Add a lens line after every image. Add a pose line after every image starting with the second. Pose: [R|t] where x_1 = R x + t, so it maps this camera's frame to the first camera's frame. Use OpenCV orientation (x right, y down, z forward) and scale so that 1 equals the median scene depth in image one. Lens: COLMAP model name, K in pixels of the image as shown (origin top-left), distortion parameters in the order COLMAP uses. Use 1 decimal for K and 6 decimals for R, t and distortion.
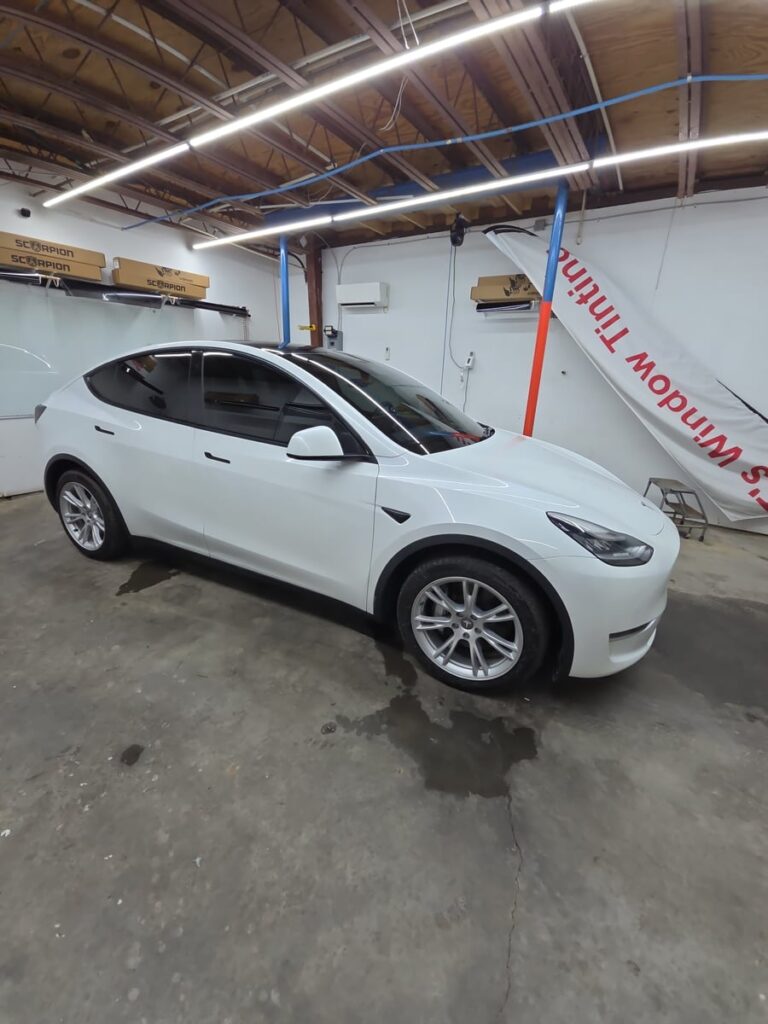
lens RADIAL K [[415.3, 0, 387.4], [0, 415.3, 510.8], [0, 0, 1]] dist [0.026911, -0.014204]
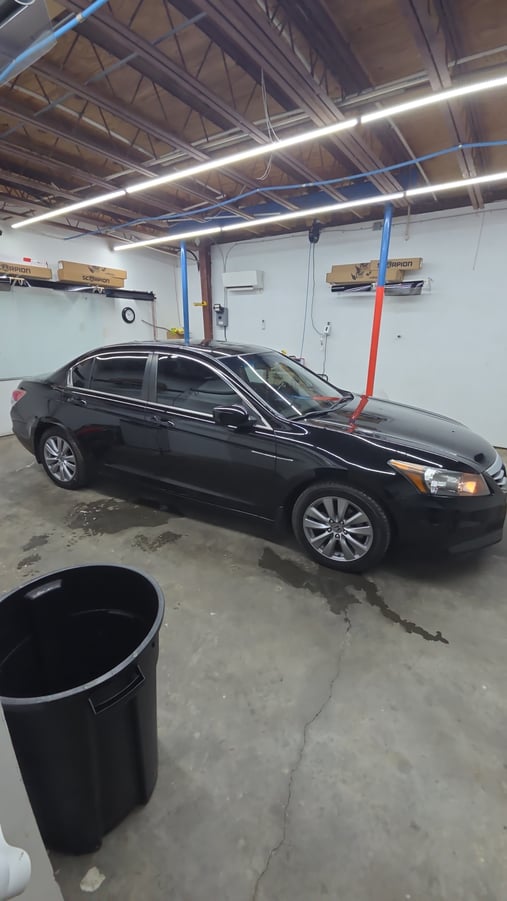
lens RADIAL K [[365.9, 0, 256.6], [0, 365.9, 450.1], [0, 0, 1]] dist [0.025085, -0.013081]
pose [[0.999547, -0.020859, -0.021710, -0.005444], [0.020499, 0.999651, -0.016648, 0.035003], [0.022050, 0.016195, 0.999626, -0.157334]]
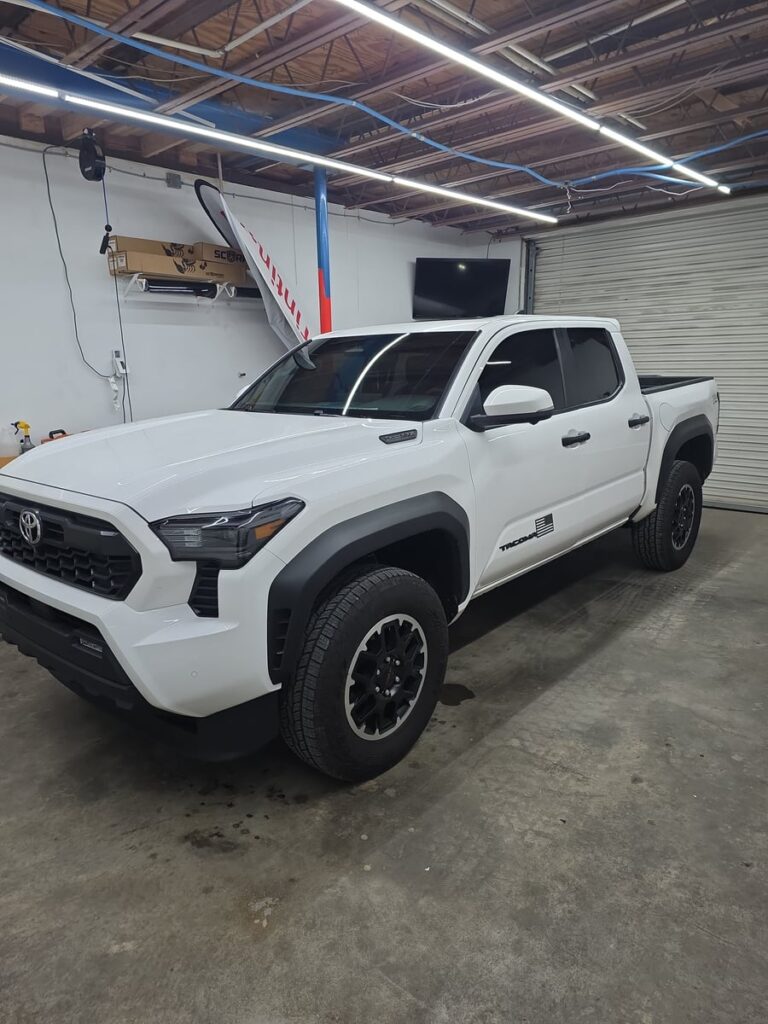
lens RADIAL K [[682.2, 0, 384.0], [0, 682.2, 512.0], [0, 0, 1]] dist [0.050476, -0.000304]
pose [[0.159981, -0.259896, 0.952292, -0.859805], [0.344437, 0.918781, 0.192886, -0.255718], [-0.925078, 0.297146, 0.236505, 0.540266]]
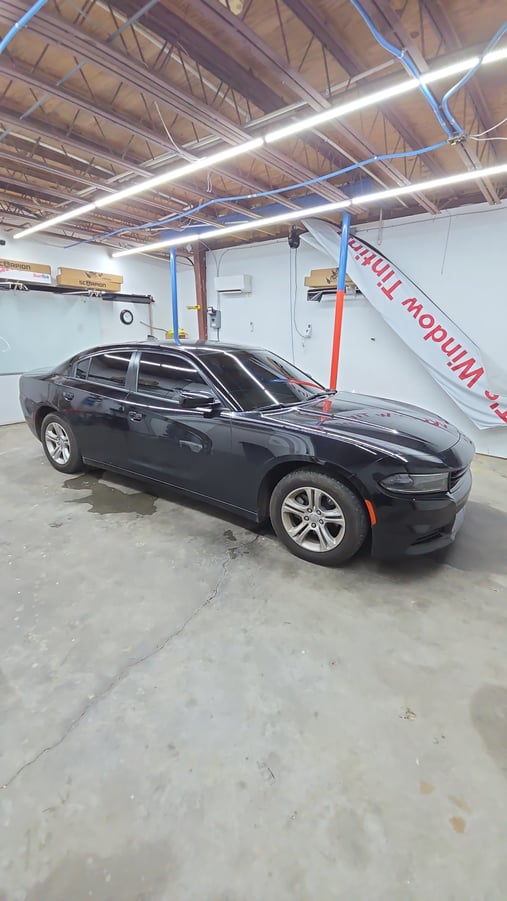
lens RADIAL K [[365.9, 0, 256.6], [0, 365.9, 450.1], [0, 0, 1]] dist [0.025085, -0.013081]
pose [[0.993692, 0.016050, -0.110985, 0.196855], [-0.018810, 0.999538, -0.023866, 0.057119], [0.110551, 0.025803, 0.993535, -0.195432]]
